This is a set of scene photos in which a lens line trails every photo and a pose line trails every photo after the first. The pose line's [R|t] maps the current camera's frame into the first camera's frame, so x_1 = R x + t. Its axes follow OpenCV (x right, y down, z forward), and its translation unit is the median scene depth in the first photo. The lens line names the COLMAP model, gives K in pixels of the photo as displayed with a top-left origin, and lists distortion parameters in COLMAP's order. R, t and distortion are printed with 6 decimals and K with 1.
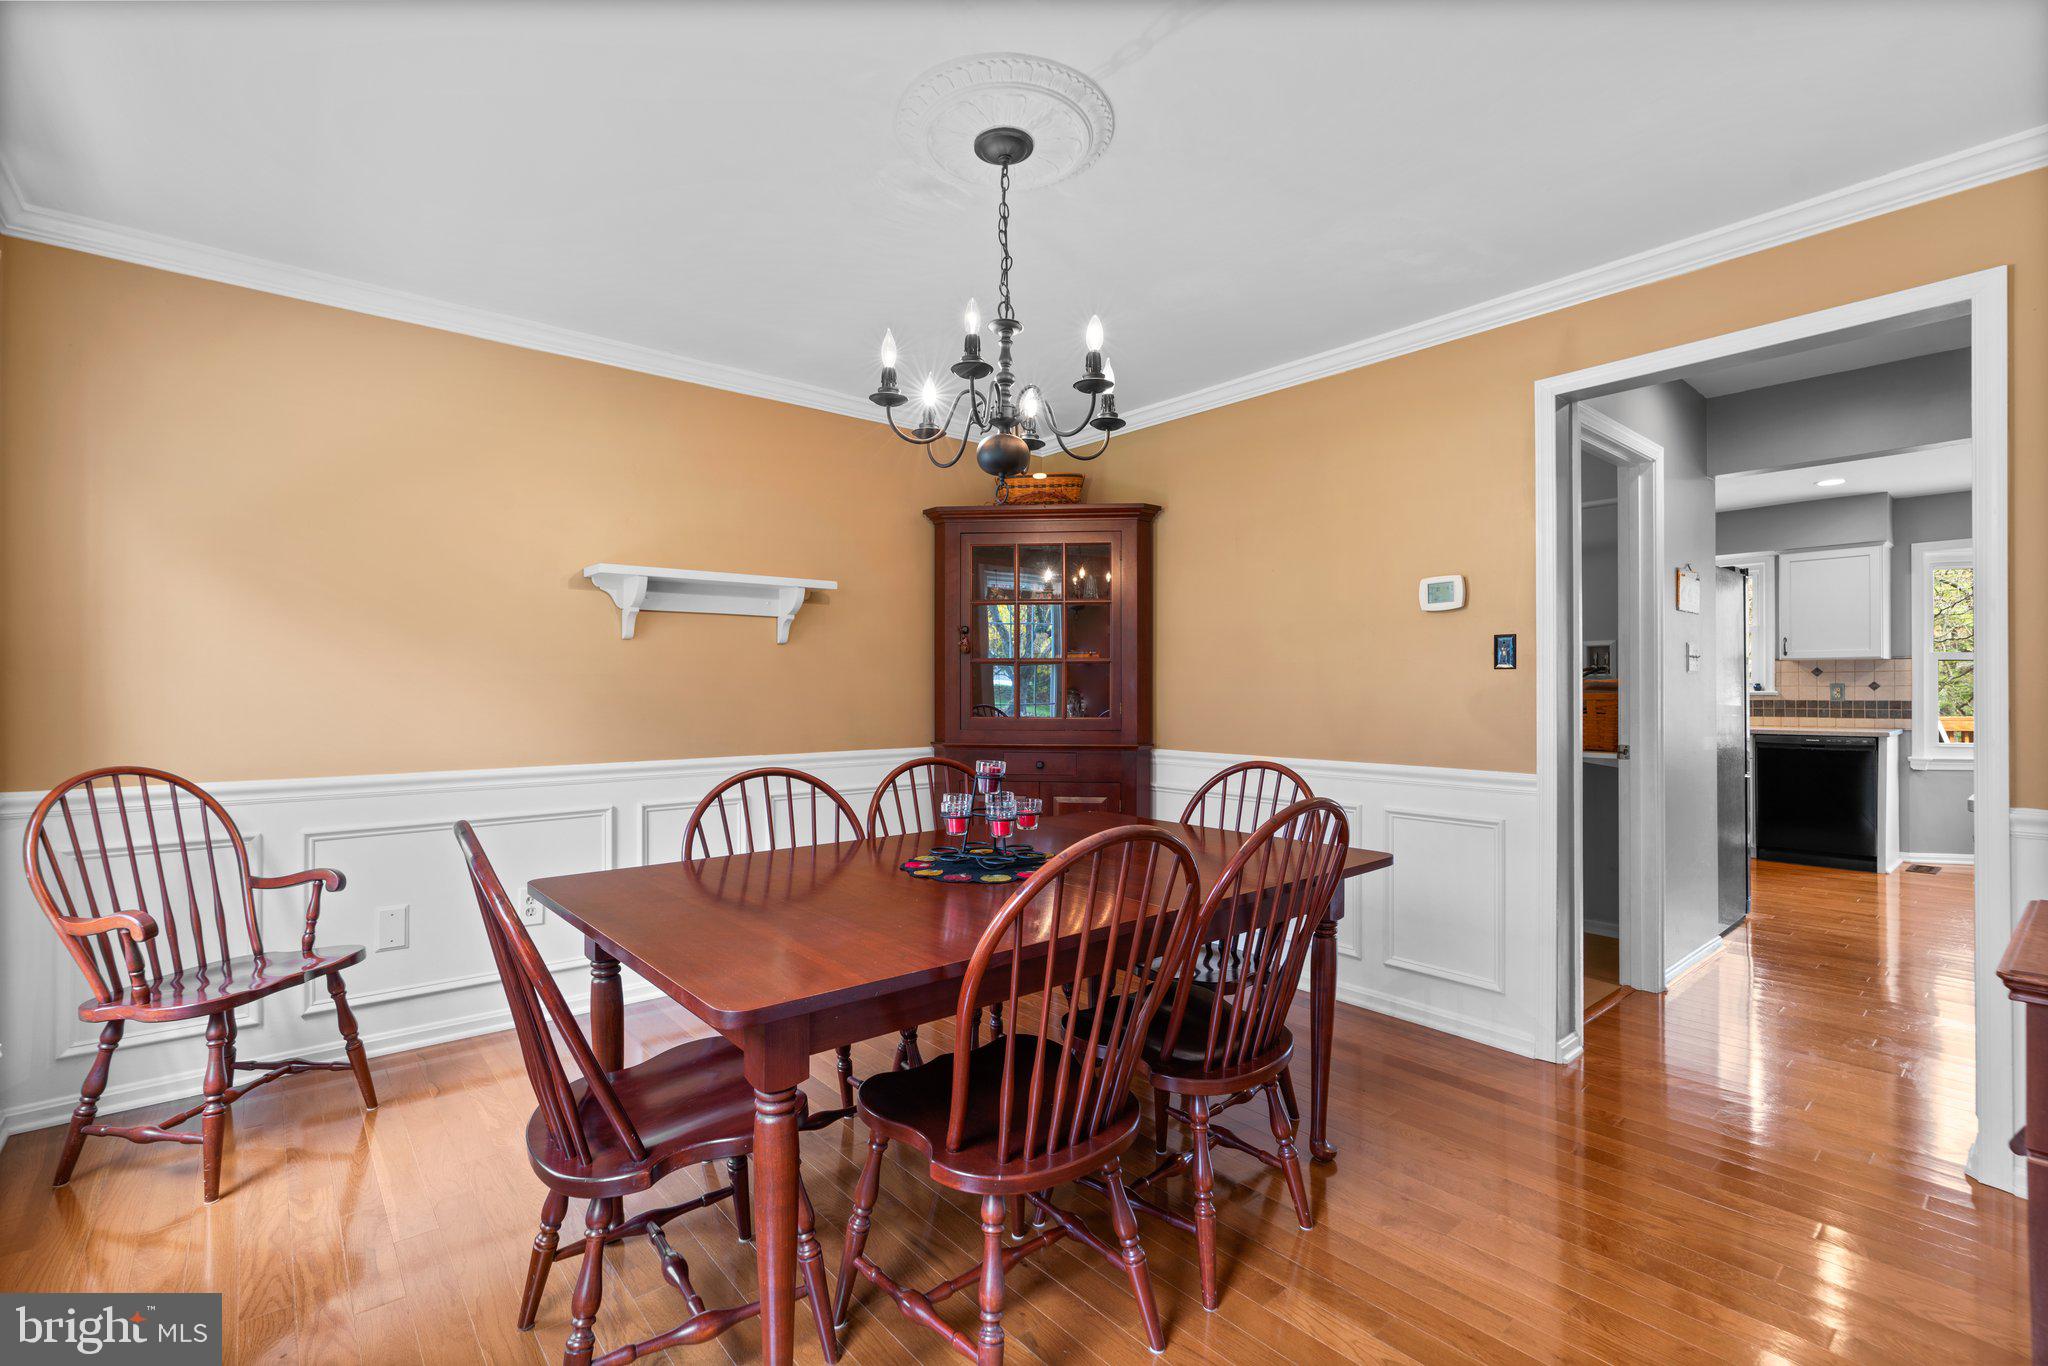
lens RADIAL K [[921.0, 0, 1015.6], [0, 921.0, 684.2], [0, 0, 1]] dist [-0.015710, 0.006858]
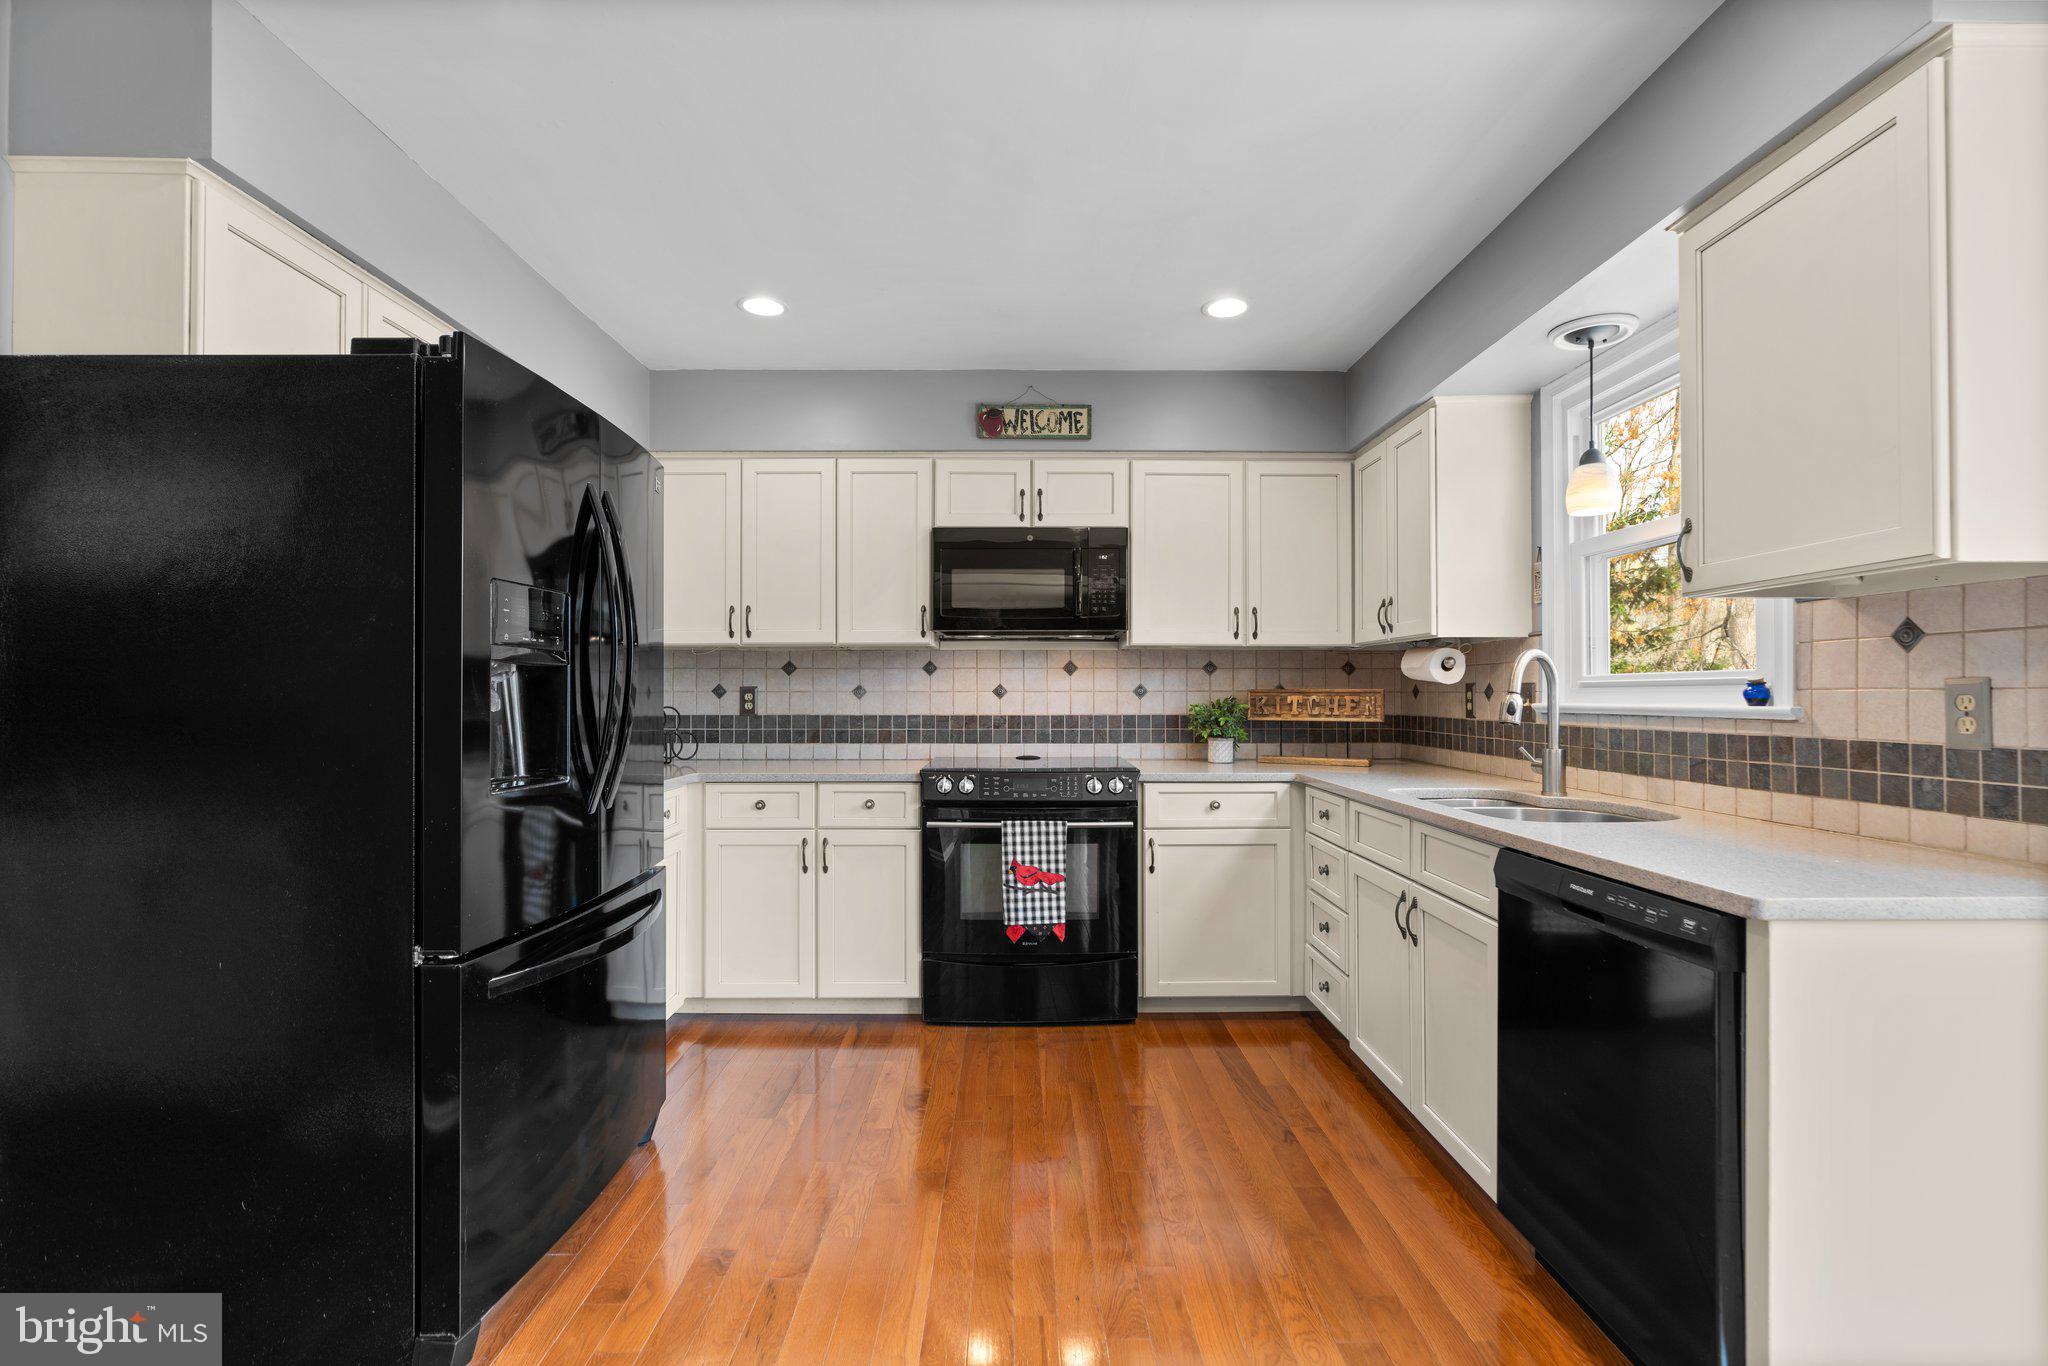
lens RADIAL K [[921.0, 0, 1021.8], [0, 921.0, 685.8], [0, 0, 1]] dist [-0.015710, 0.006858]
pose [[0.774457, -0.004642, -0.632610, 0.882769], [0.001133, 0.999982, -0.005949, 0.002671], [0.632626, 0.003891, 0.774448, 0.662776]]
